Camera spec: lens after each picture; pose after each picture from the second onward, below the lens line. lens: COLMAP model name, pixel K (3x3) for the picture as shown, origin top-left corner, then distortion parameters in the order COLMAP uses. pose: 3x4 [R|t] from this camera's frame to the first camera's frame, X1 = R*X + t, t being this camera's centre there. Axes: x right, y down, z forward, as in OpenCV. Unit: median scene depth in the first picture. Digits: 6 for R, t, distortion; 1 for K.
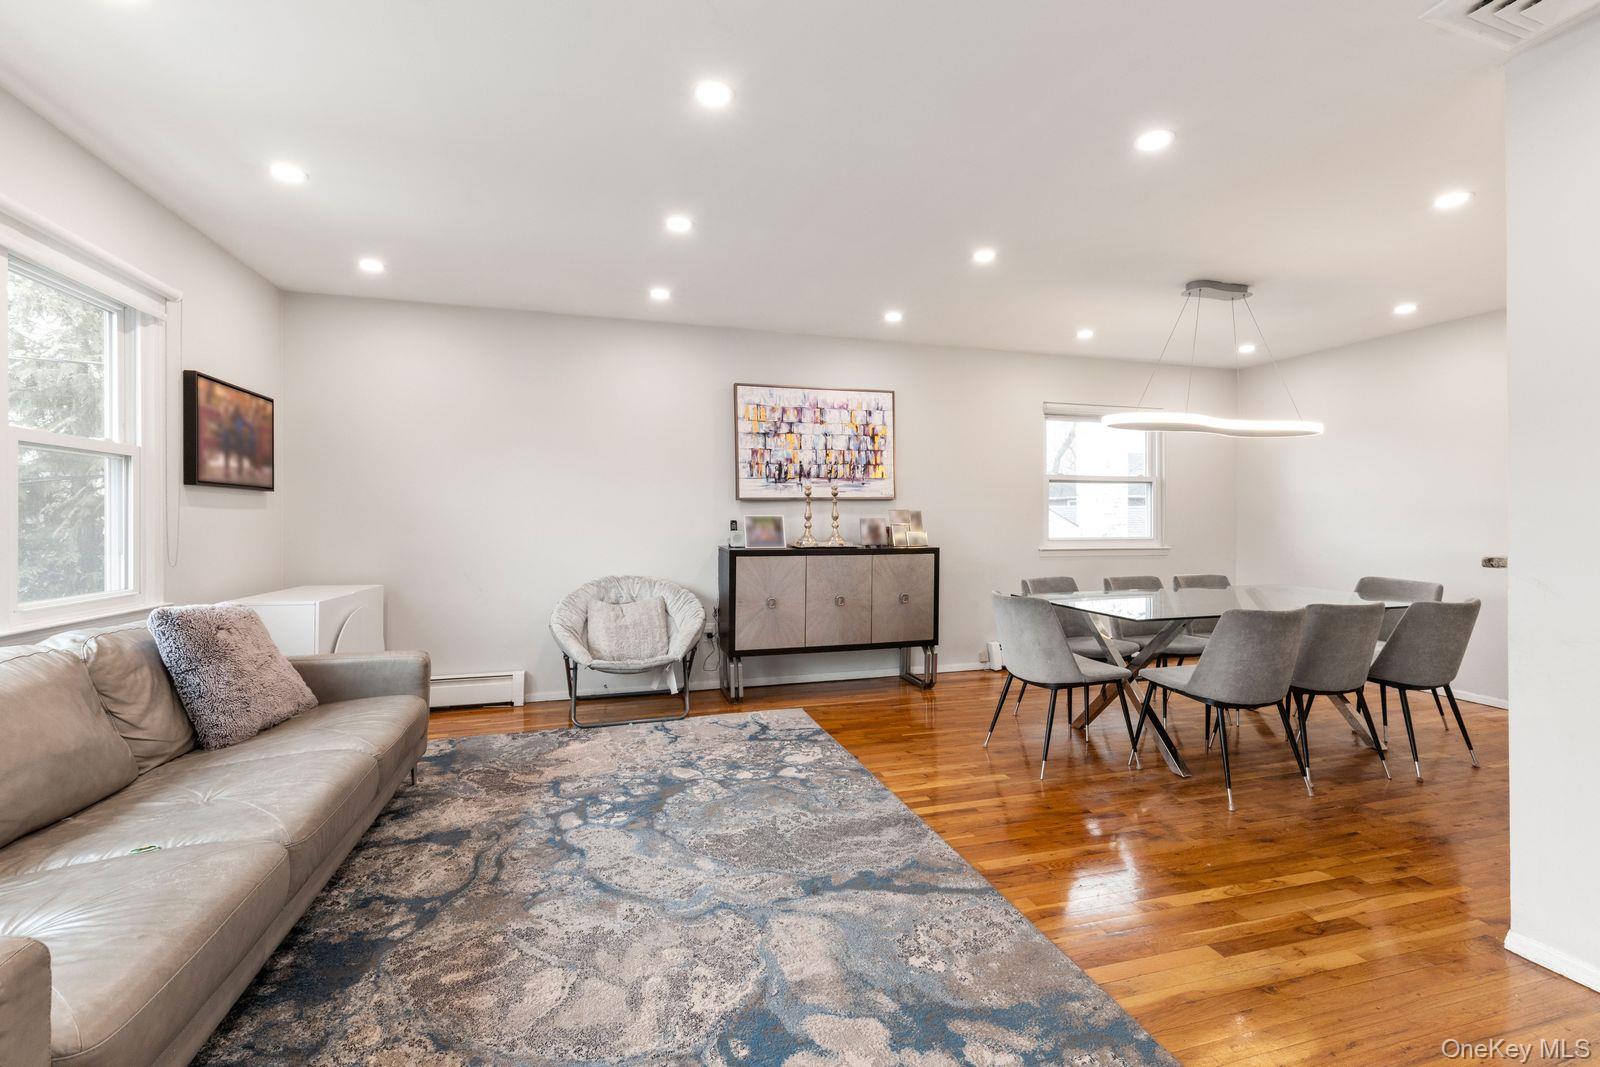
lens RADIAL K [[694.8, 0, 797.0], [0, 694.8, 523.4], [0, 0, 1]] dist [0.000849, -0.000018]
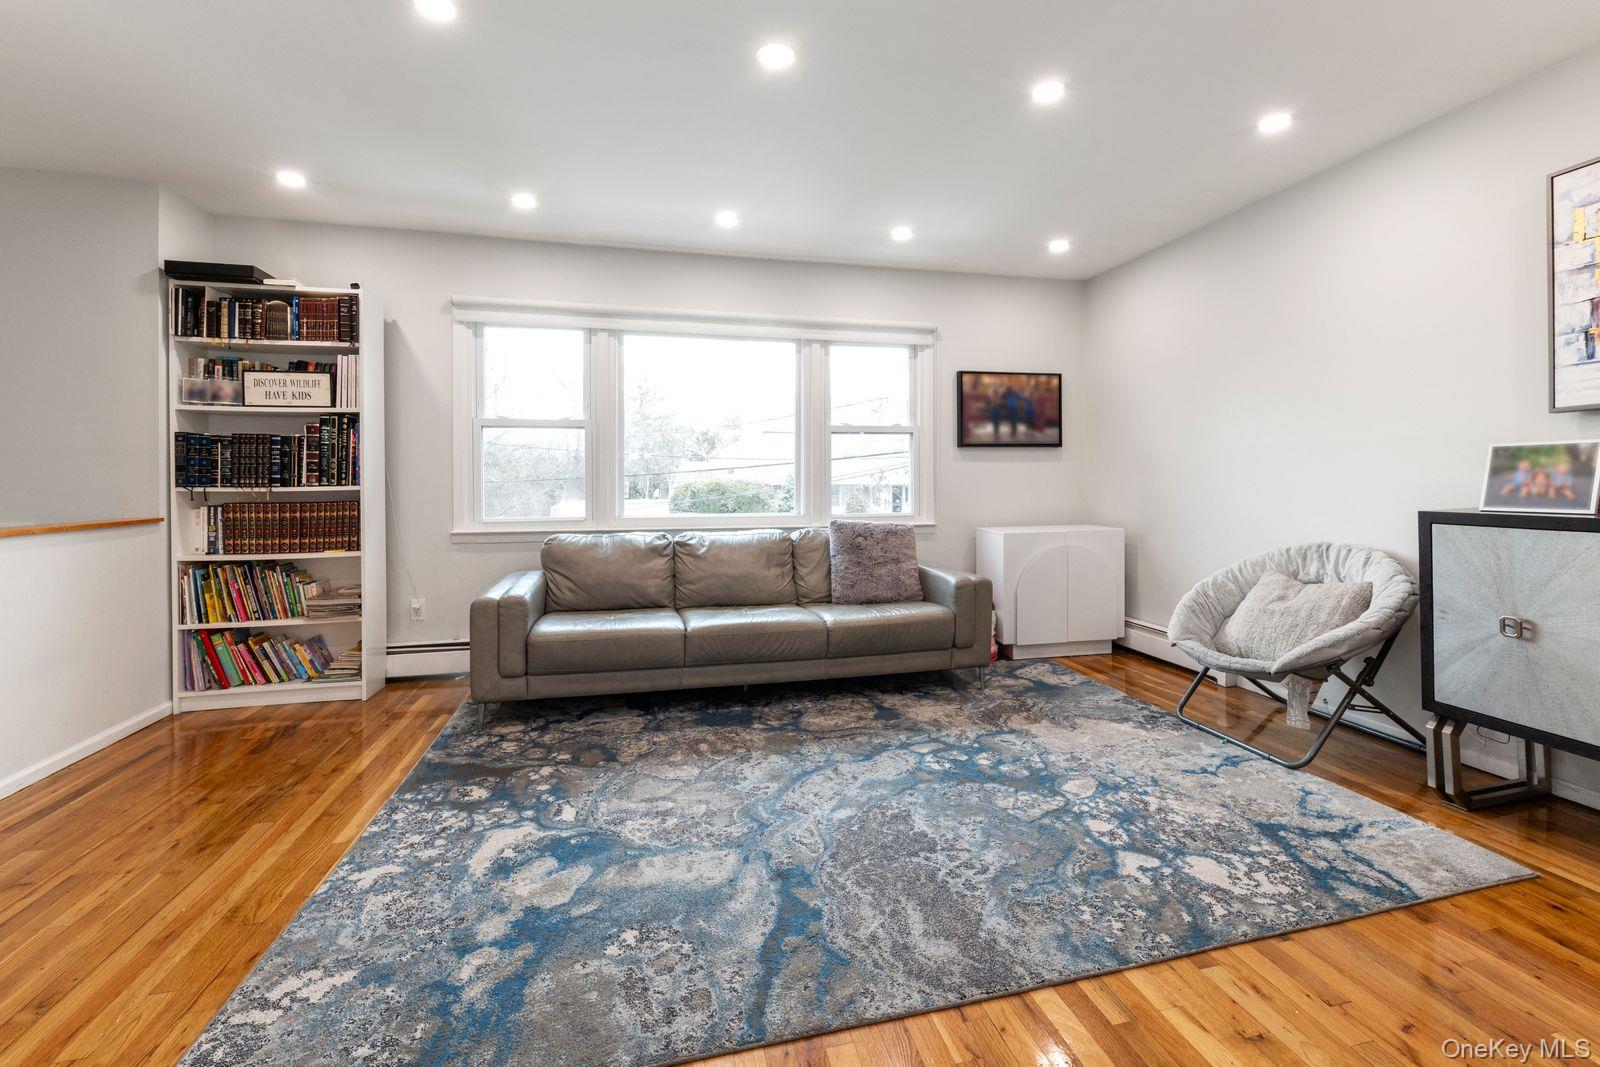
lens RADIAL K [[674.4, 0, 800.9], [0, 674.4, 482.1], [0, 0, 1]] dist [0.001177, 0.000014]
pose [[-0.043355, 0.001506, -0.999059, 0.566749], [0.006142, 0.999980, 0.001241, 0.015301], [0.999041, -0.006083, -0.043363, 0.680967]]
